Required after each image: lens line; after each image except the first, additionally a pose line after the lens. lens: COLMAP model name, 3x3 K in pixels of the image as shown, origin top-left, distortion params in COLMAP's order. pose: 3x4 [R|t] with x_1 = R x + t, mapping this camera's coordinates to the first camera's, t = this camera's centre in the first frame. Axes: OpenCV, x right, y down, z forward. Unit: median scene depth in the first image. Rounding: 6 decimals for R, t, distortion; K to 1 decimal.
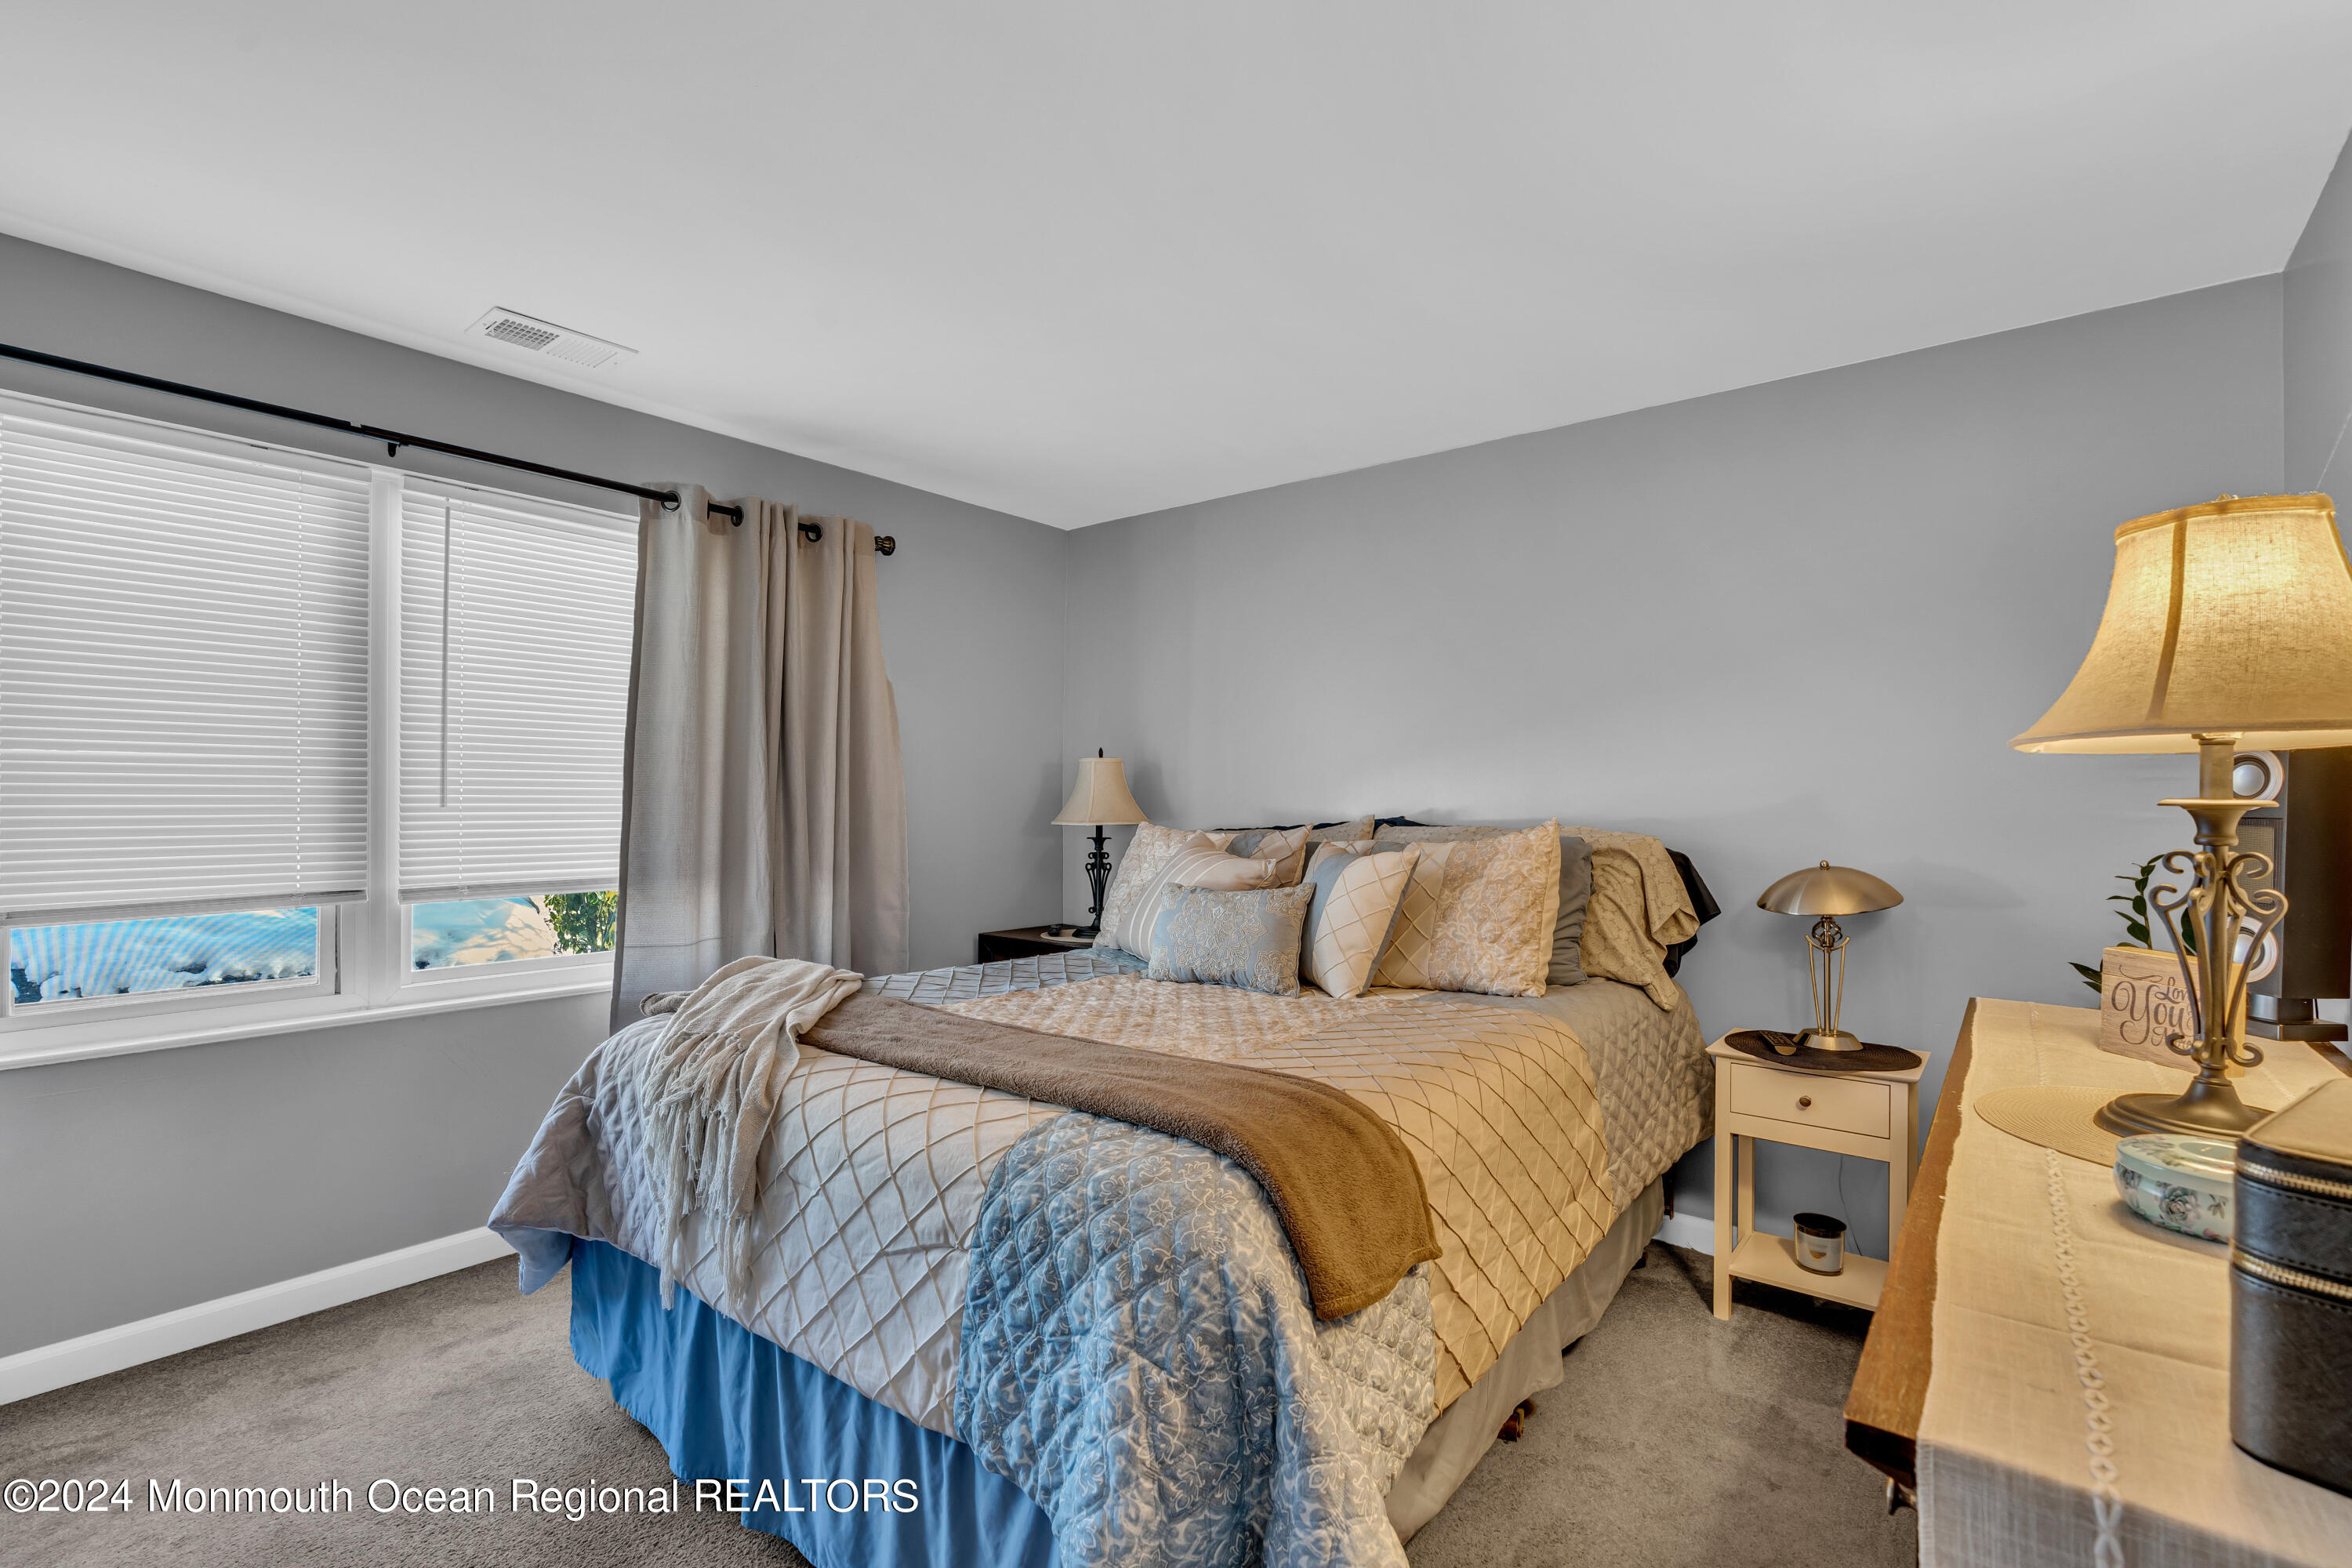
lens RADIAL K [[1053.3, 0, 1176.0], [0, 1053.3, 784.0], [0, 0, 1]] dist [-0.002988, -0.000304]
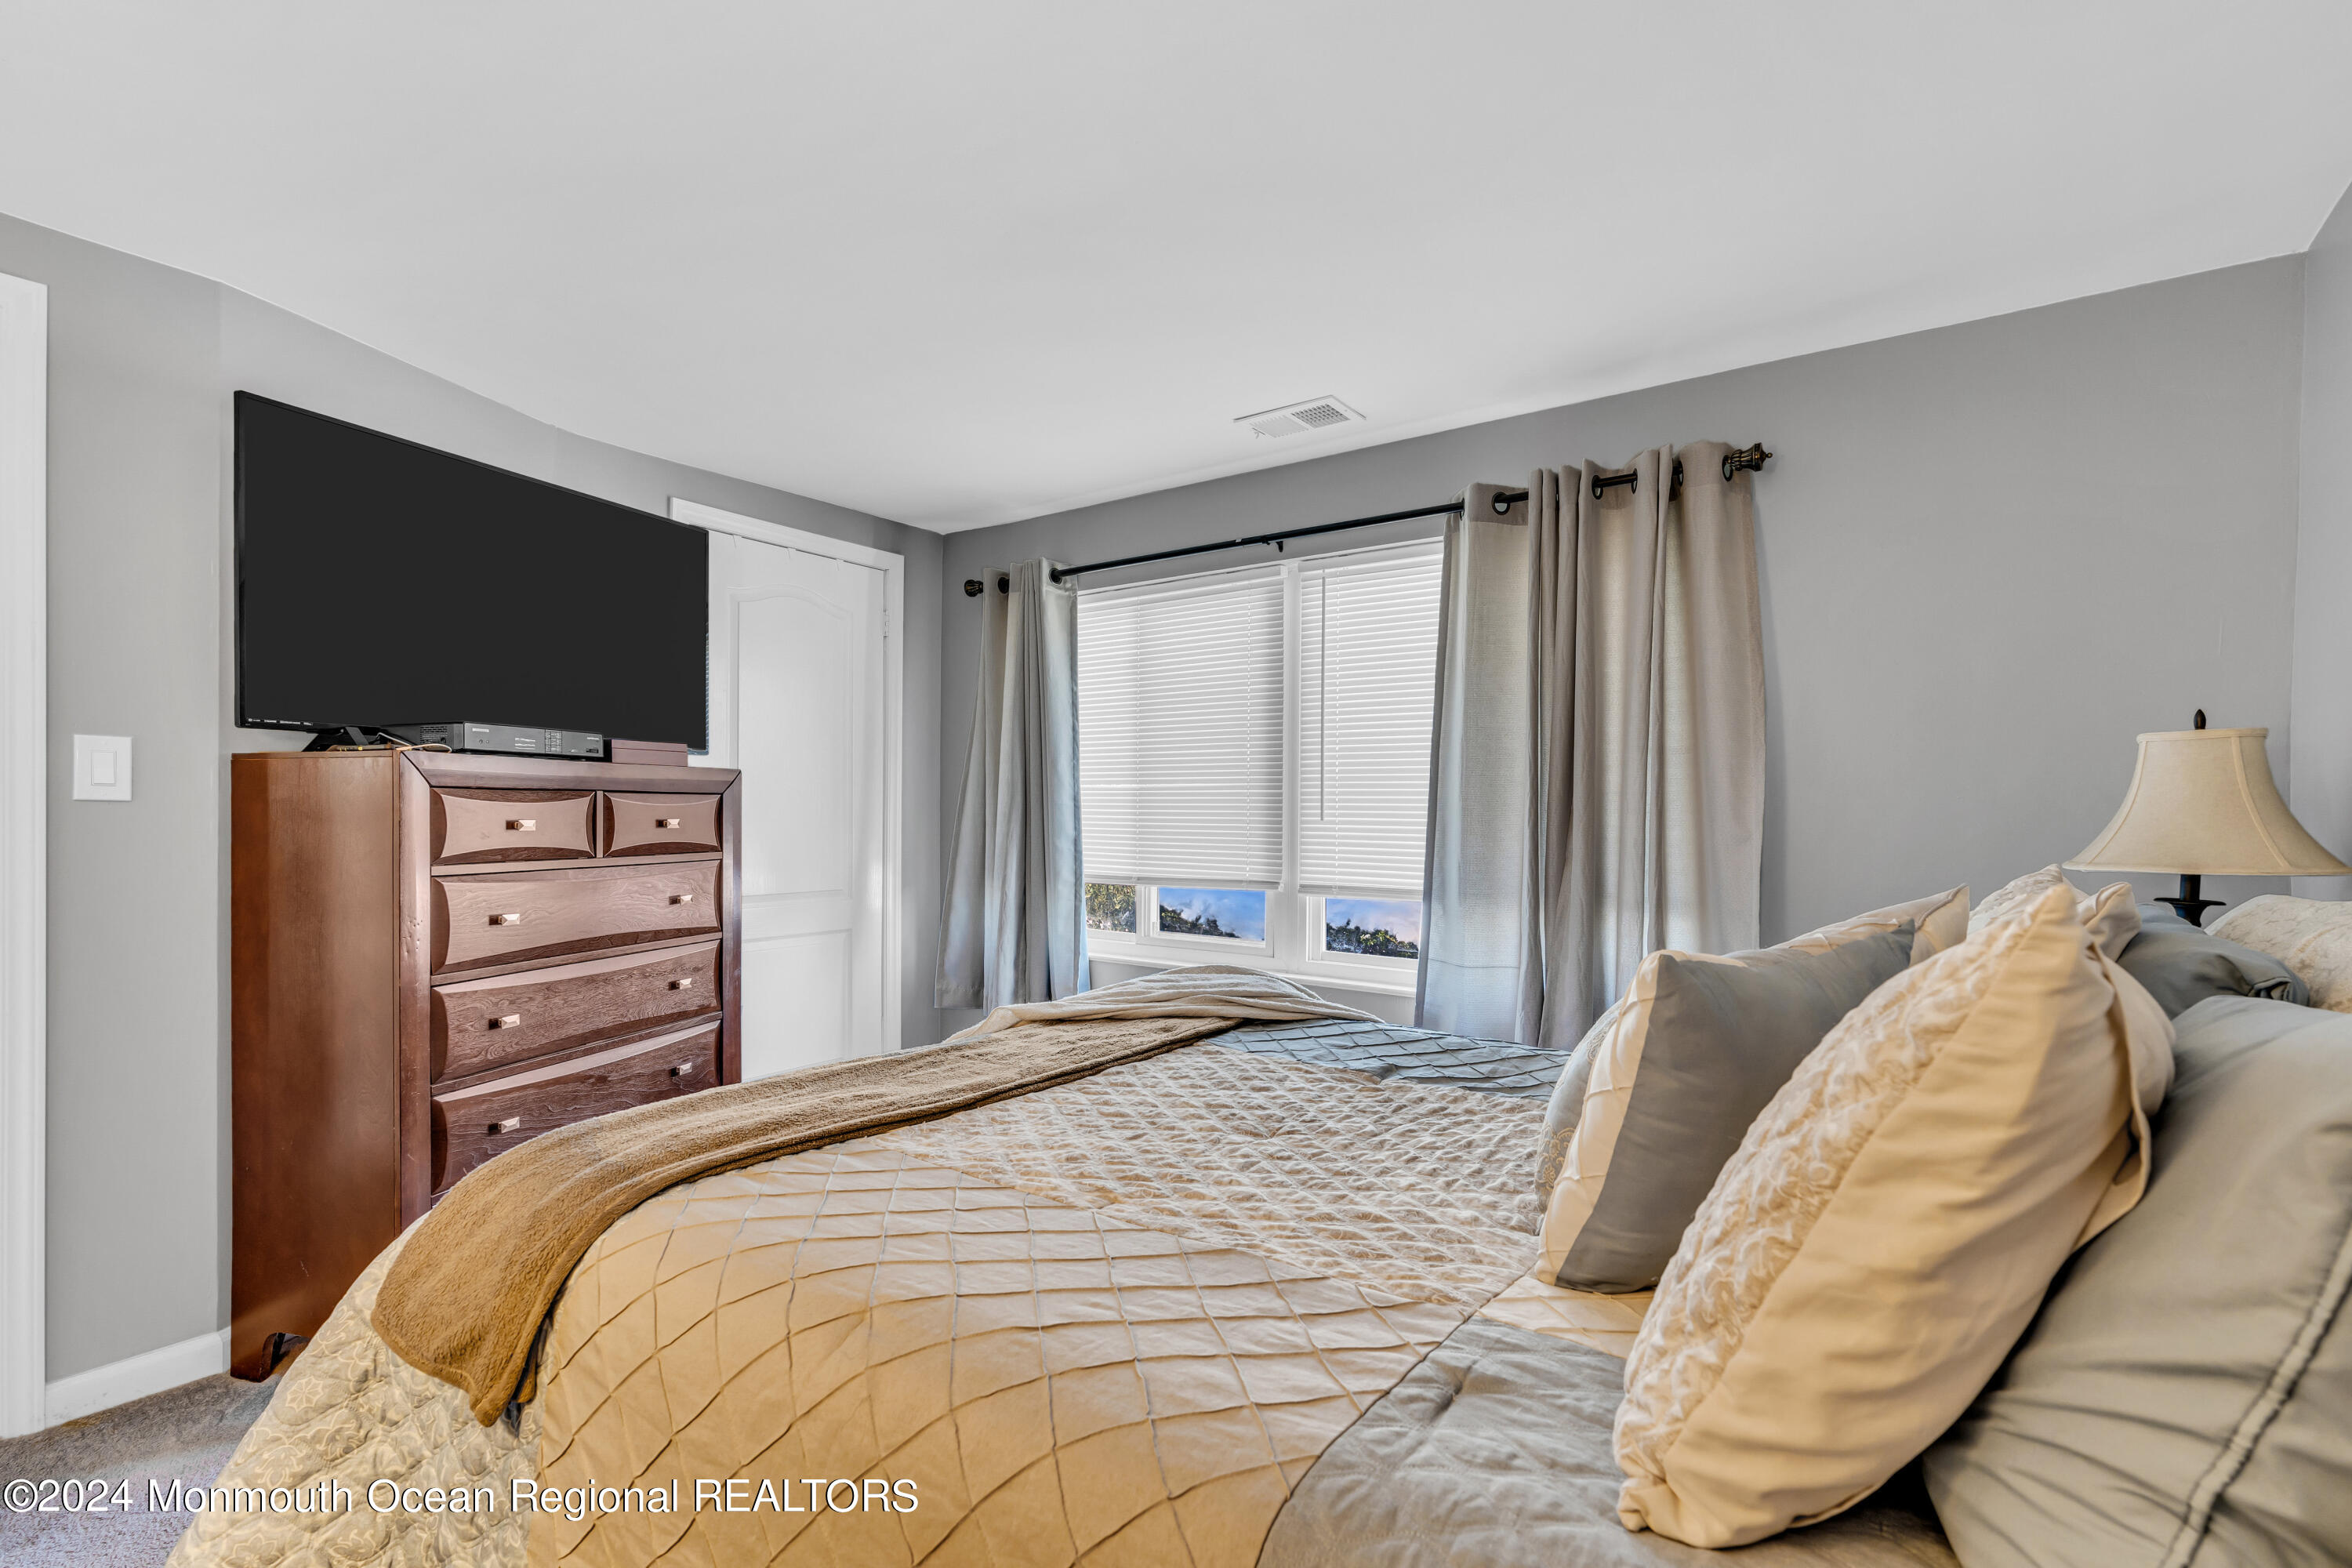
lens RADIAL K [[1053.3, 0, 1176.0], [0, 1053.3, 784.0], [0, 0, 1]] dist [-0.002988, -0.000304]
pose [[0.077781, -0.029917, -0.996522, 0.521521], [0.005129, 0.999548, -0.029608, 0.015392], [0.996957, -0.002808, 0.077899, 0.737685]]
